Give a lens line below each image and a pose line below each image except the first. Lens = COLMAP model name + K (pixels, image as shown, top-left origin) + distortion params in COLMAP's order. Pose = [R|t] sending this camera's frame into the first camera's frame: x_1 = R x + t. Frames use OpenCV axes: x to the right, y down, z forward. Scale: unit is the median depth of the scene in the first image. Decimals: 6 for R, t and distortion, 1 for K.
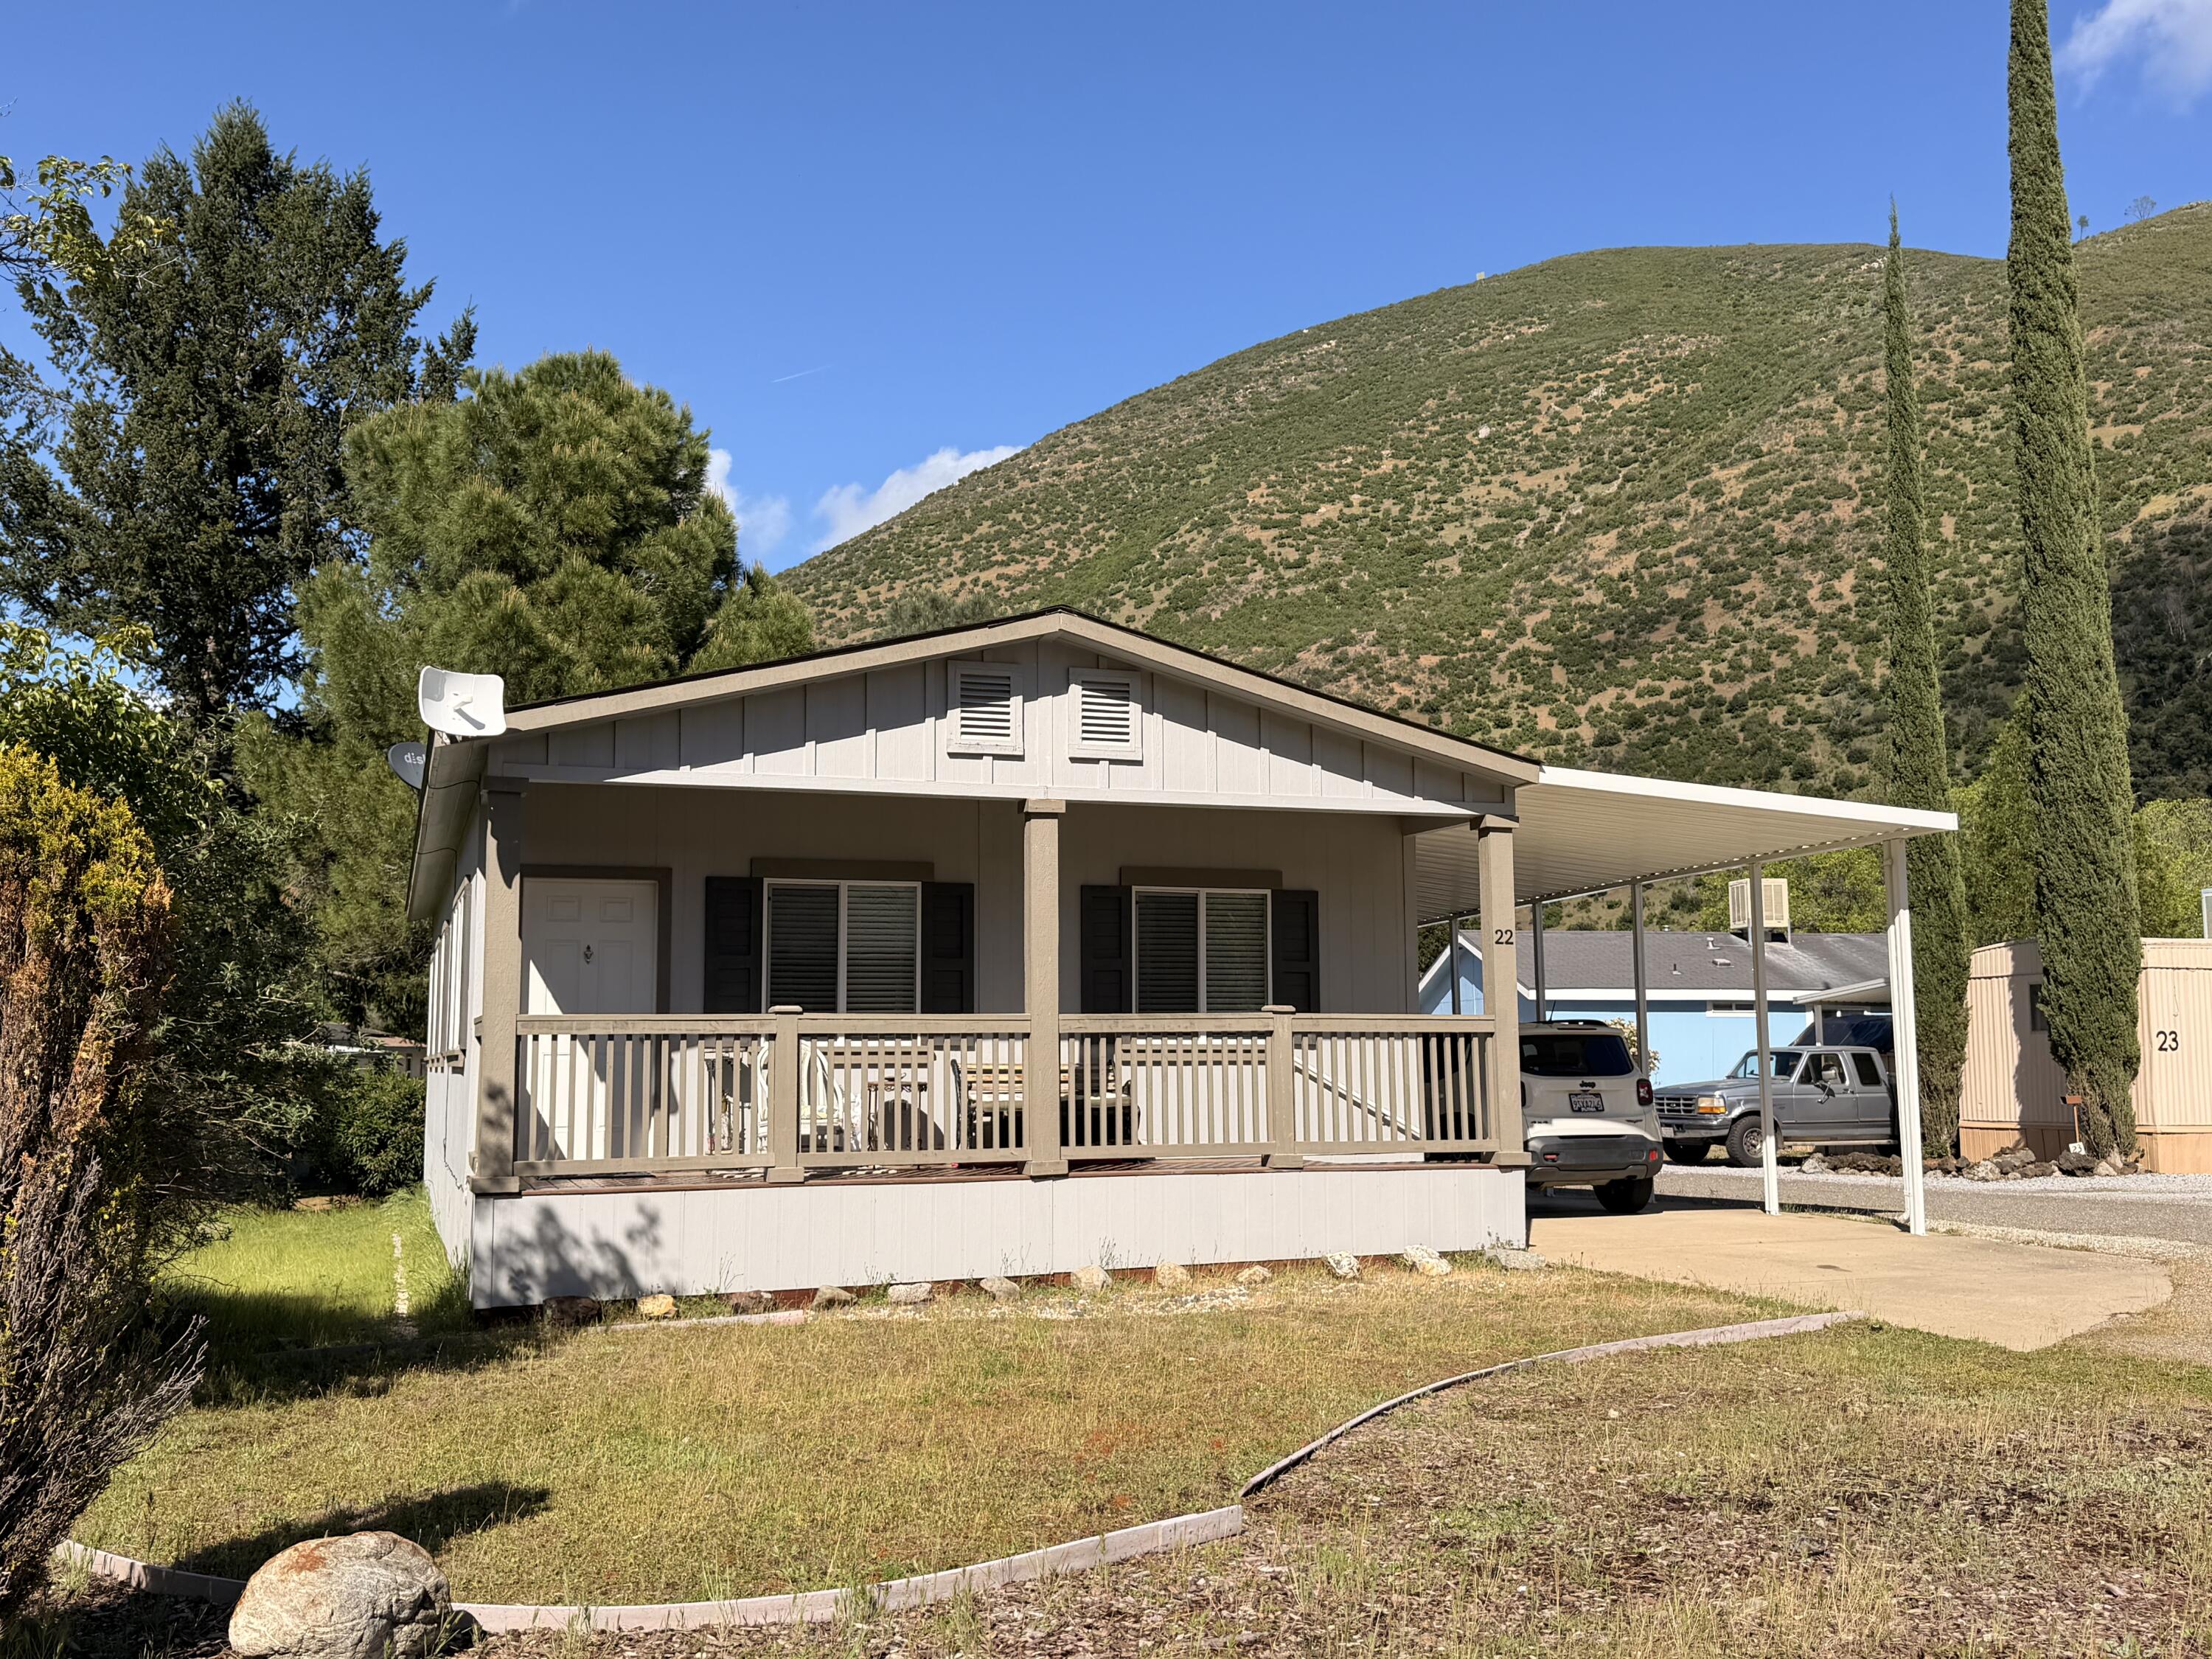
lens RADIAL K [[2105.2, 0, 1104.4], [0, 2105.2, 821.7], [0, 0, 1]] dist [0.048938, 0.000000]
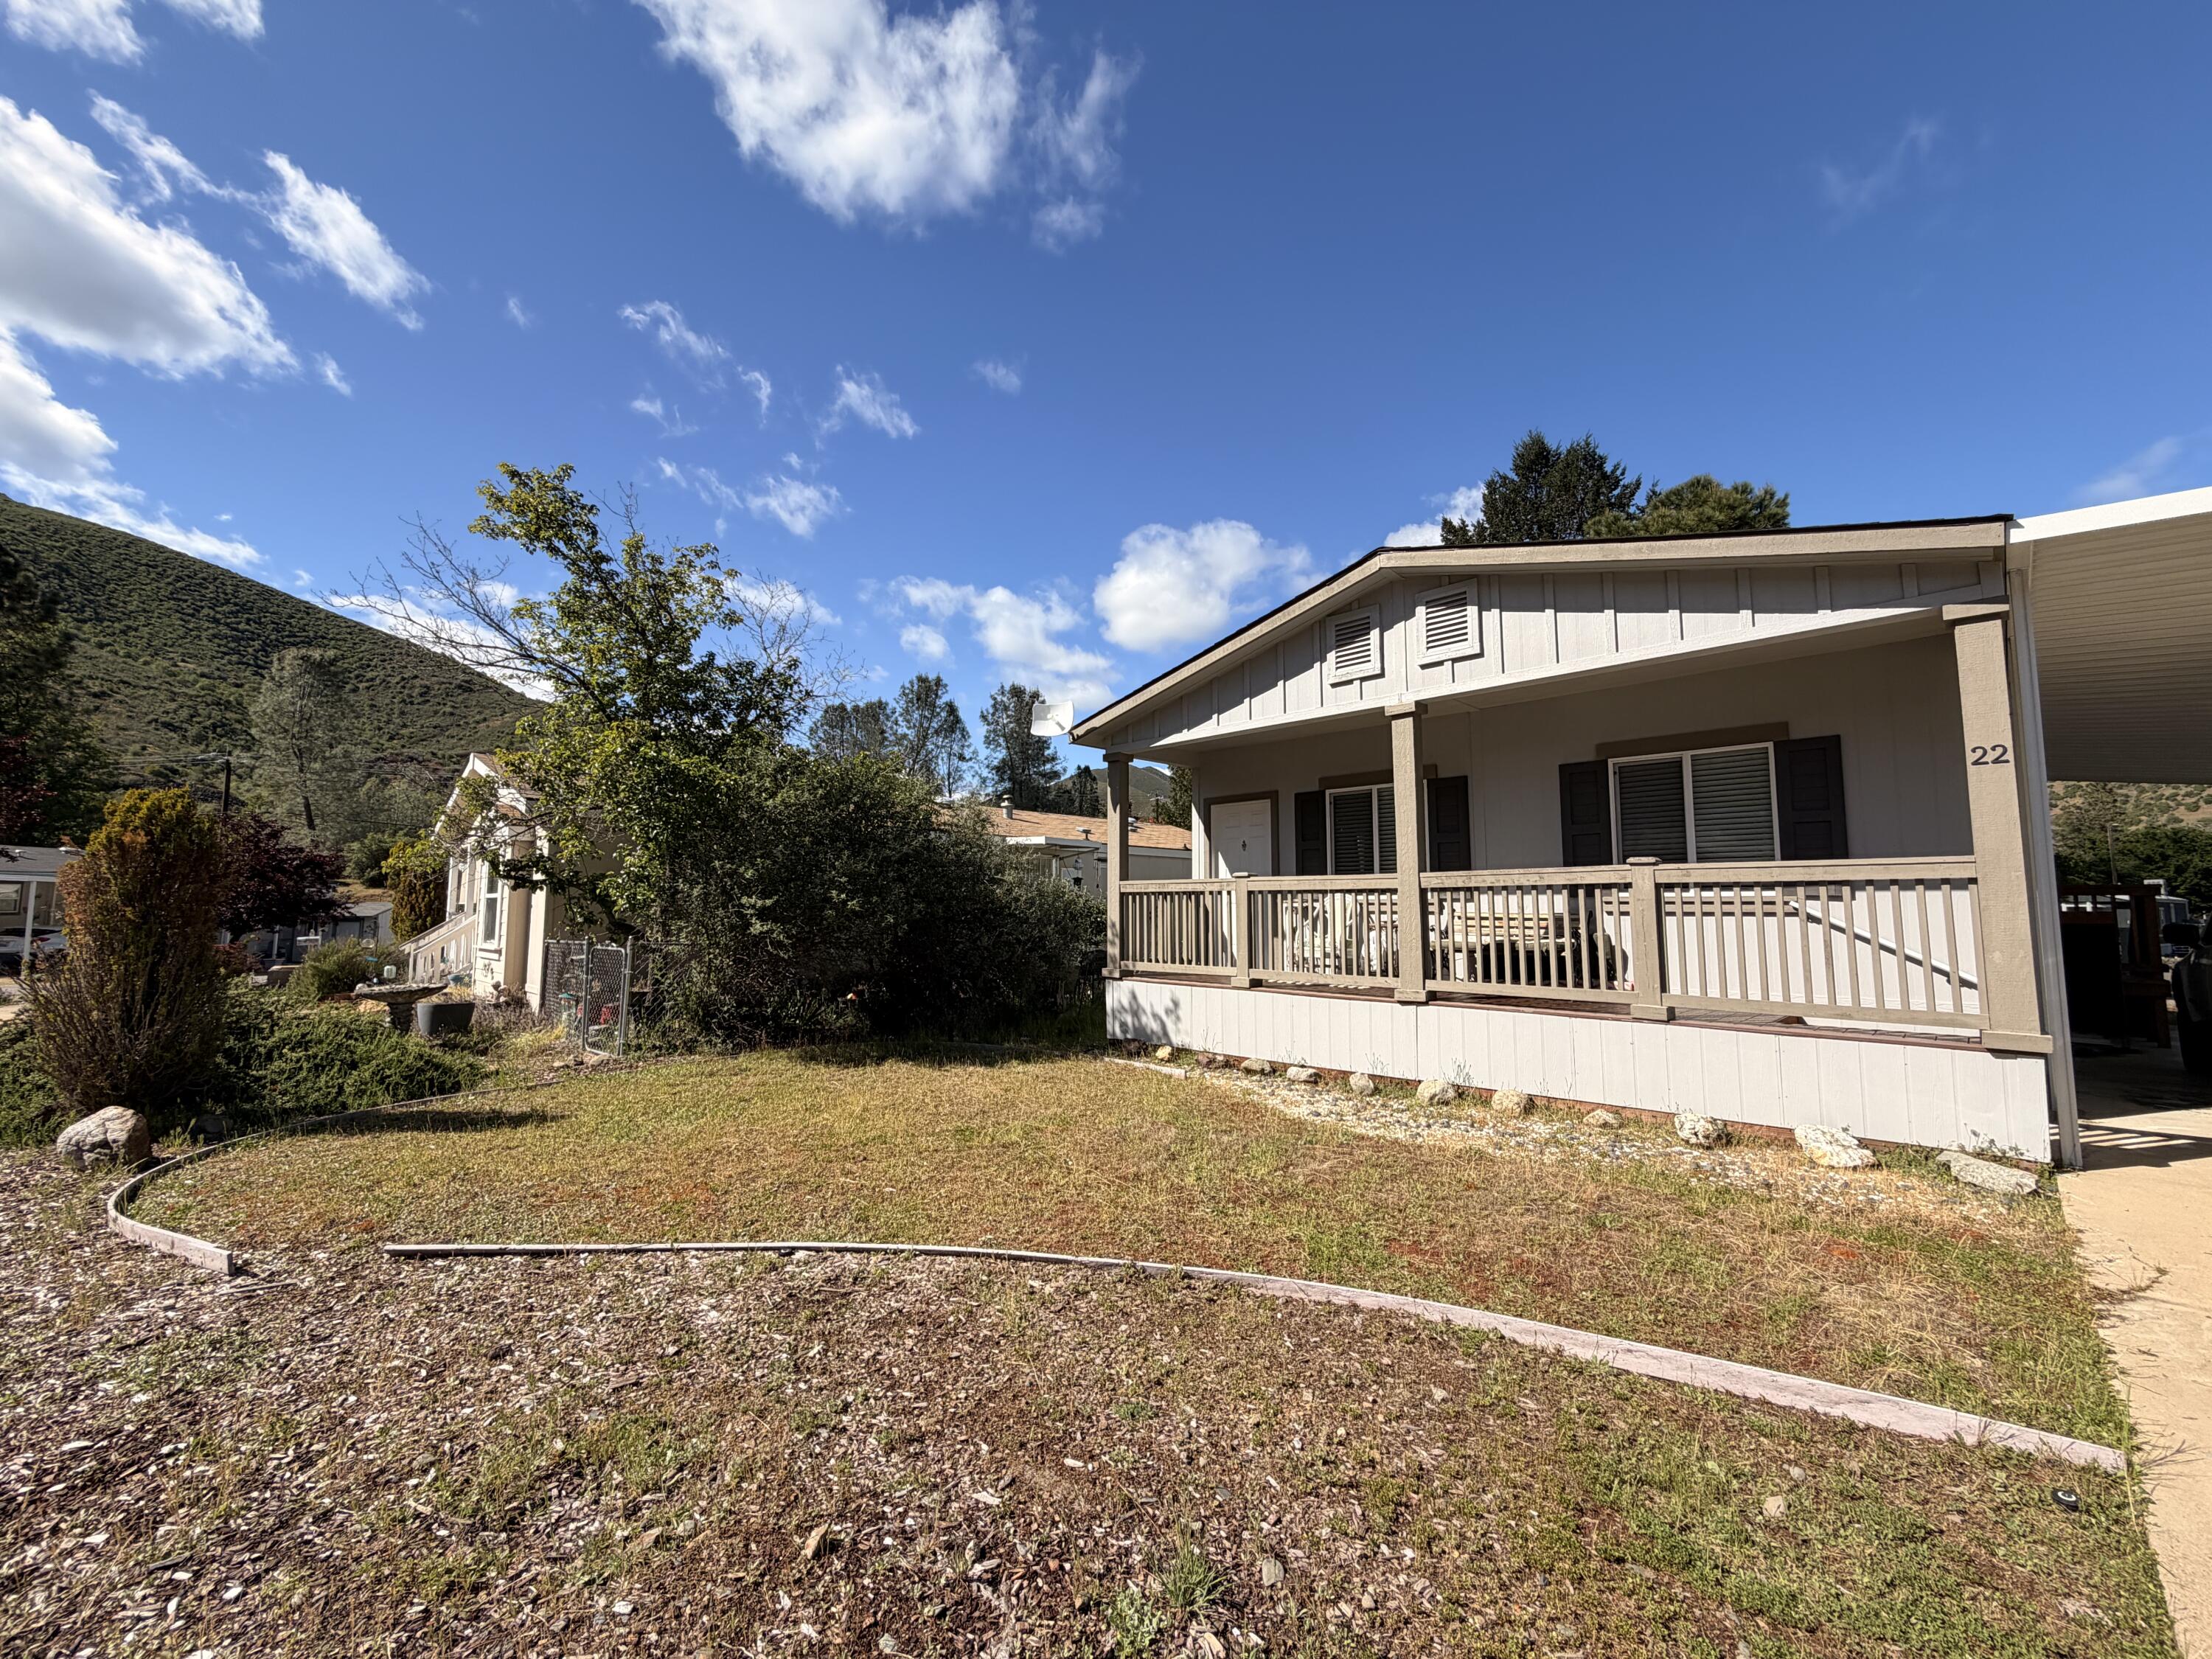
lens RADIAL K [[877.0, 0, 1105.7], [0, 877.0, 835.2], [0, 0, 1]] dist [-0.001117, 0.000005]
pose [[0.432379, -0.067890, -0.899133, 0.357114], [0.104575, 0.994208, -0.024781, 0.061144], [0.895608, -0.083312, 0.436974, 0.597982]]
